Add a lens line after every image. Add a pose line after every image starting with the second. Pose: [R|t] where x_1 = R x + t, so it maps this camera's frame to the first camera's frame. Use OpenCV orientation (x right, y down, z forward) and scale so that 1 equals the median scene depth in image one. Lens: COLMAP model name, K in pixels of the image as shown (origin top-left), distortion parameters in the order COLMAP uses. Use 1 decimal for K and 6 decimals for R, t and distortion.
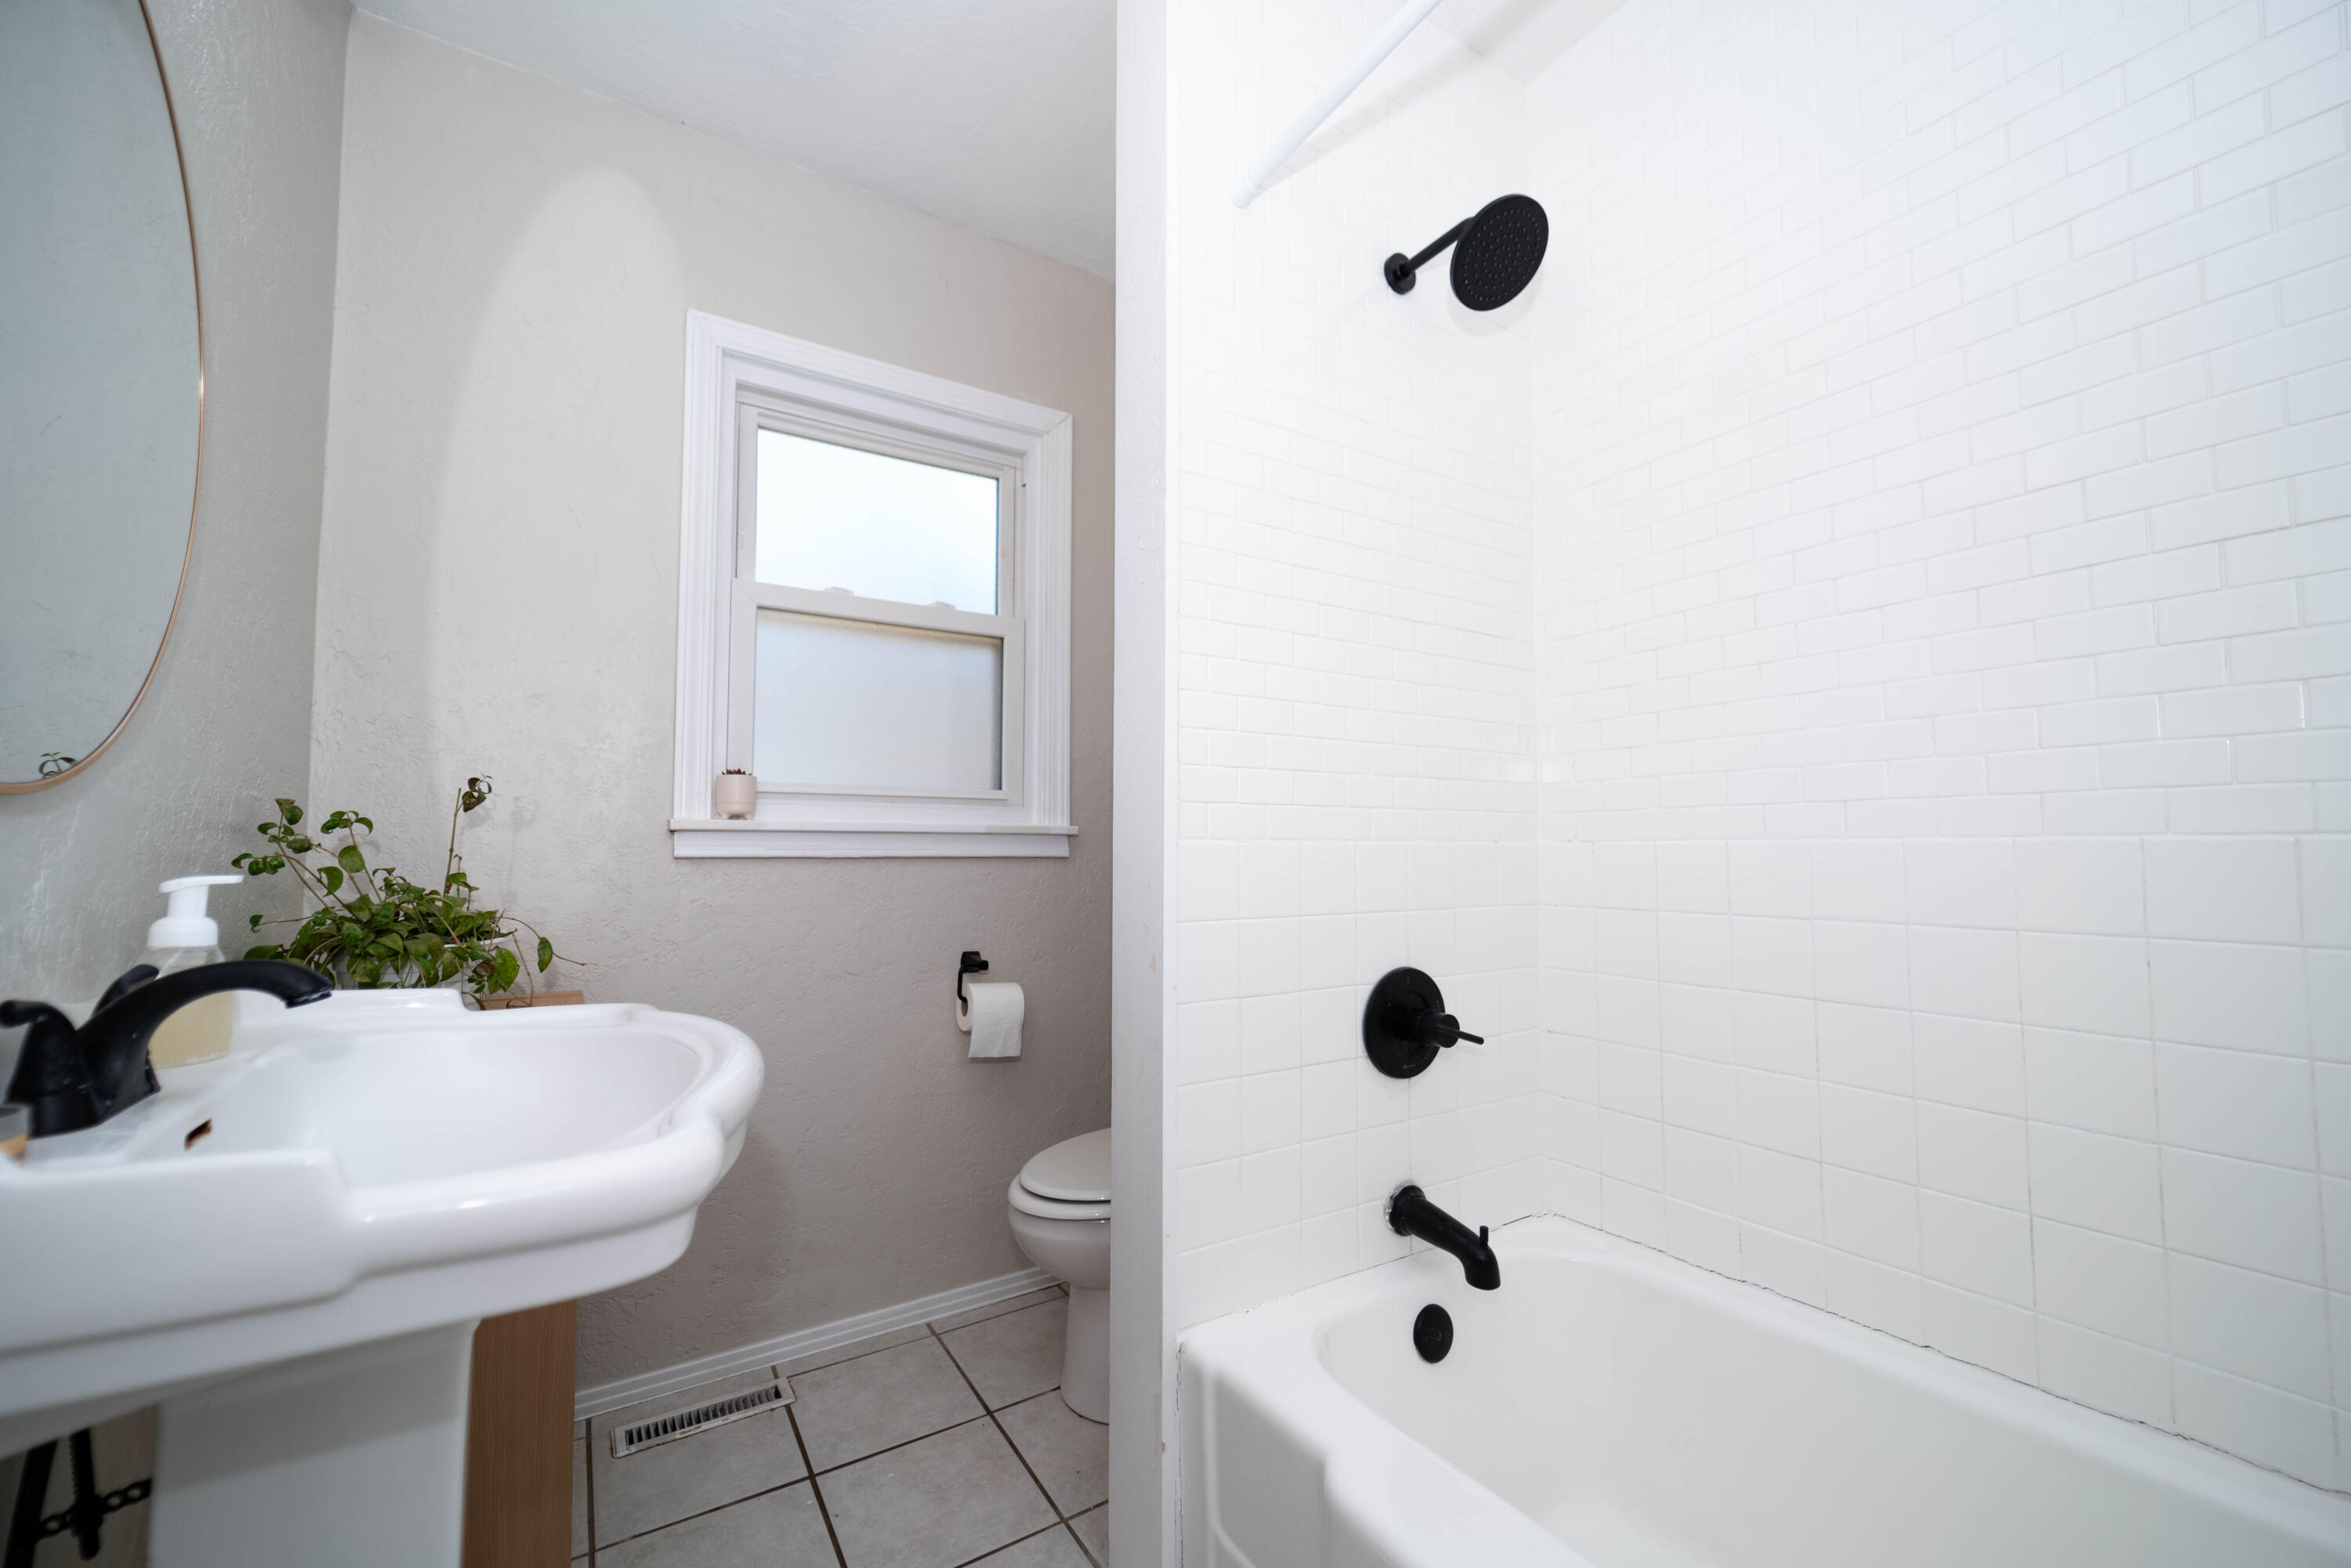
lens RADIAL K [[944.2, 0, 1163.8], [0, 944.2, 801.7], [0, 0, 1]] dist [-0.000983, -0.000387]
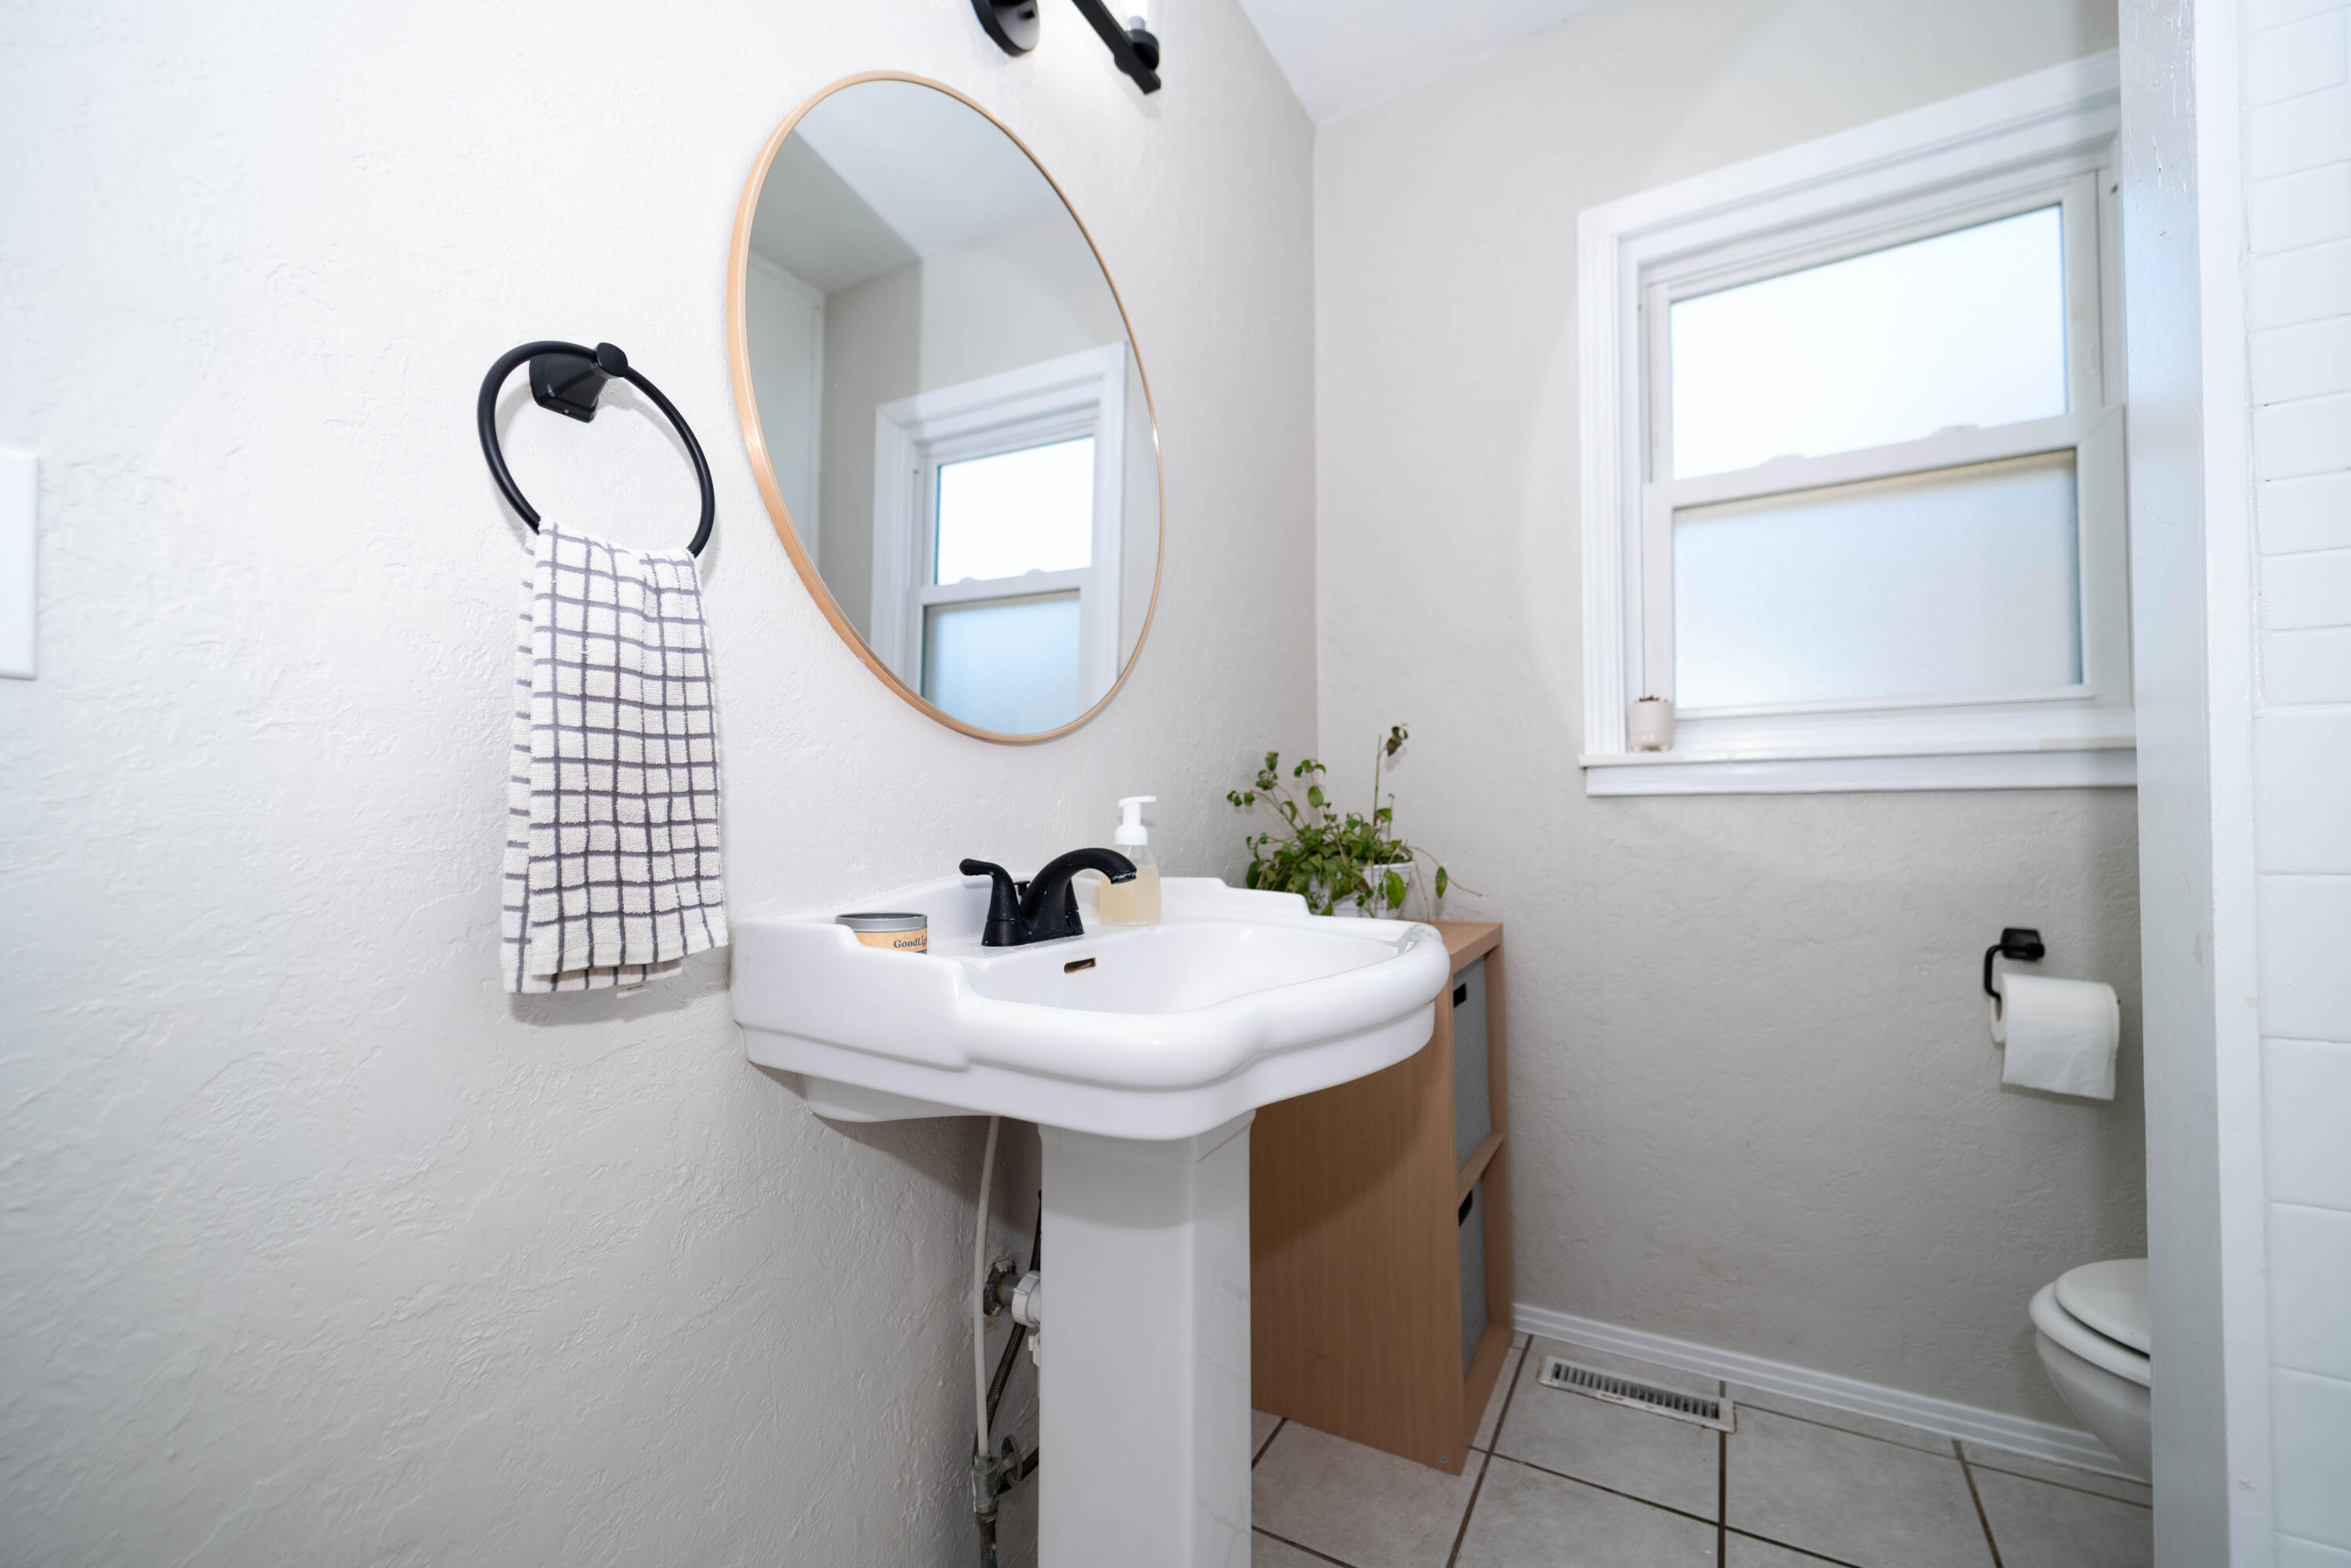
lens RADIAL K [[944.2, 0, 1163.8], [0, 944.2, 801.7], [0, 0, 1]] dist [-0.000983, -0.000387]
pose [[0.452983, -0.022411, -0.891237, 0.143791], [0.052408, 0.998625, 0.001525, 0.042855], [0.889977, -0.047399, 0.453535, 0.189480]]
